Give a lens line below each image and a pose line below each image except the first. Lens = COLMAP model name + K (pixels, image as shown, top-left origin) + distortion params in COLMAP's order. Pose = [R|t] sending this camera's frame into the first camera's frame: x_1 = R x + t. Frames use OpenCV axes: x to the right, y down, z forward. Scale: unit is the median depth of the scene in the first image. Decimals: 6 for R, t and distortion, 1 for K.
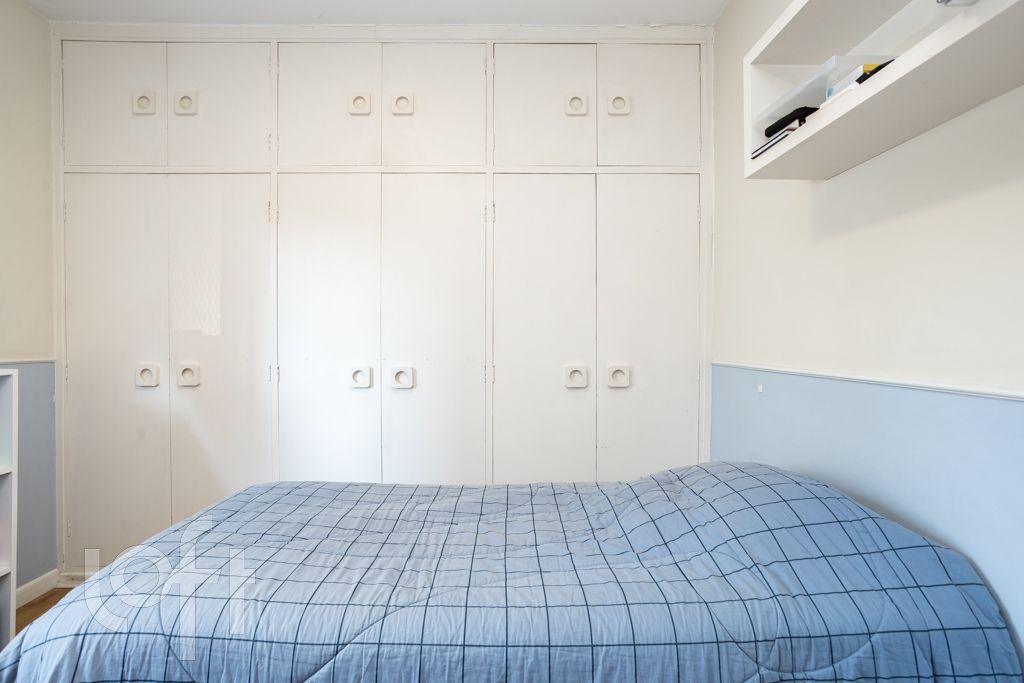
lens RADIAL K [[488.4, 0, 512.5], [0, 488.4, 343.6], [0, 0, 1]] dist [-0.038548, 0.022069]
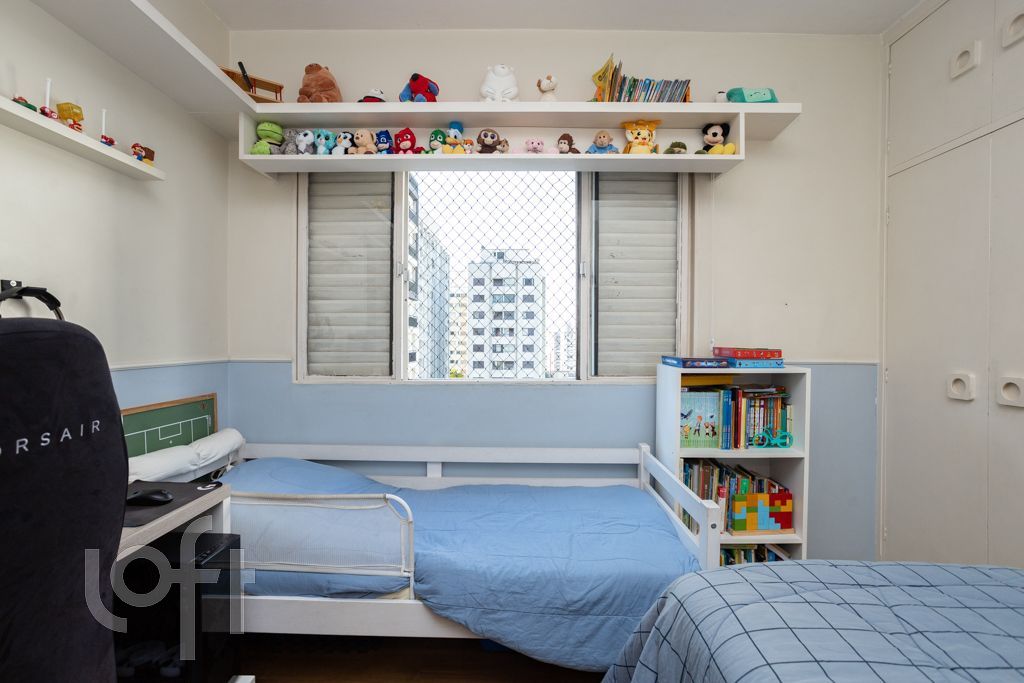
lens RADIAL K [[488.4, 0, 508.9], [0, 488.4, 339.7], [0, 0, 1]] dist [-0.038548, 0.022069]
pose [[-0.041297, 0.002306, -0.999144, 0.147228], [-0.015875, 0.999870, 0.002964, -0.007506], [0.999021, 0.015984, -0.041255, 0.358050]]
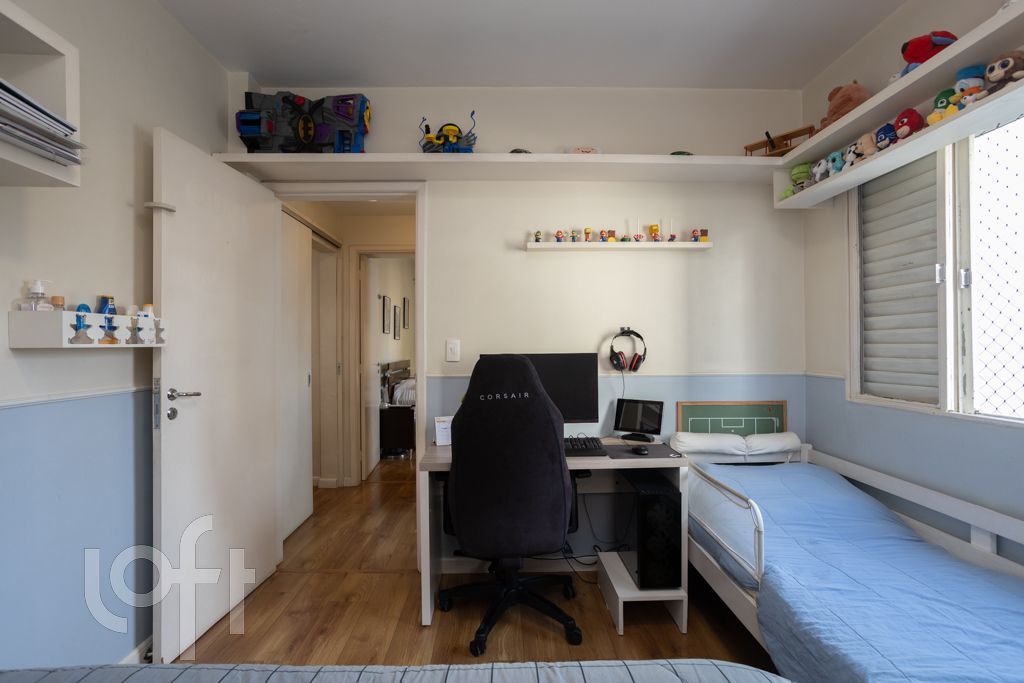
lens RADIAL K [[488.4, 0, 513.2], [0, 488.4, 344.1], [0, 0, 1]] dist [-0.038548, 0.022069]
pose [[-0.999957, 0.003872, 0.008428, -0.280198], [0.003965, 0.999932, 0.010998, -0.055722], [-0.008385, 0.011031, -0.999904, 1.153319]]
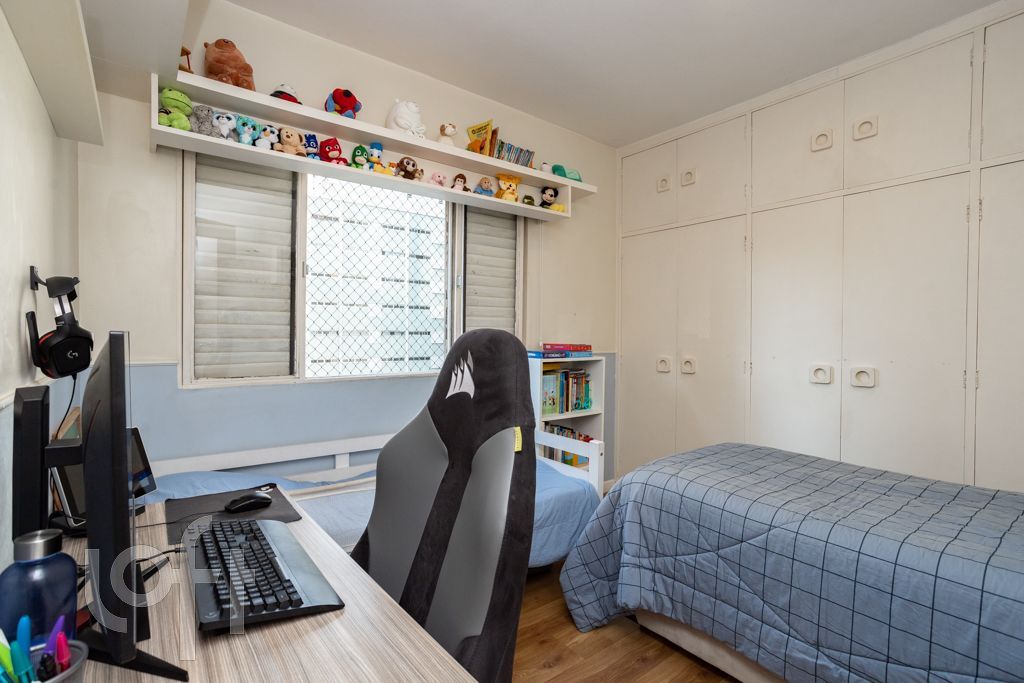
lens RADIAL K [[488.4, 0, 498.8], [0, 488.4, 340.8], [0, 0, 1]] dist [-0.038548, 0.022069]
pose [[0.578754, 0.008293, -0.815460, 0.248920], [-0.014268, 0.999898, 0.000043, -0.000899], [0.815377, 0.011610, 0.578813, -0.411701]]
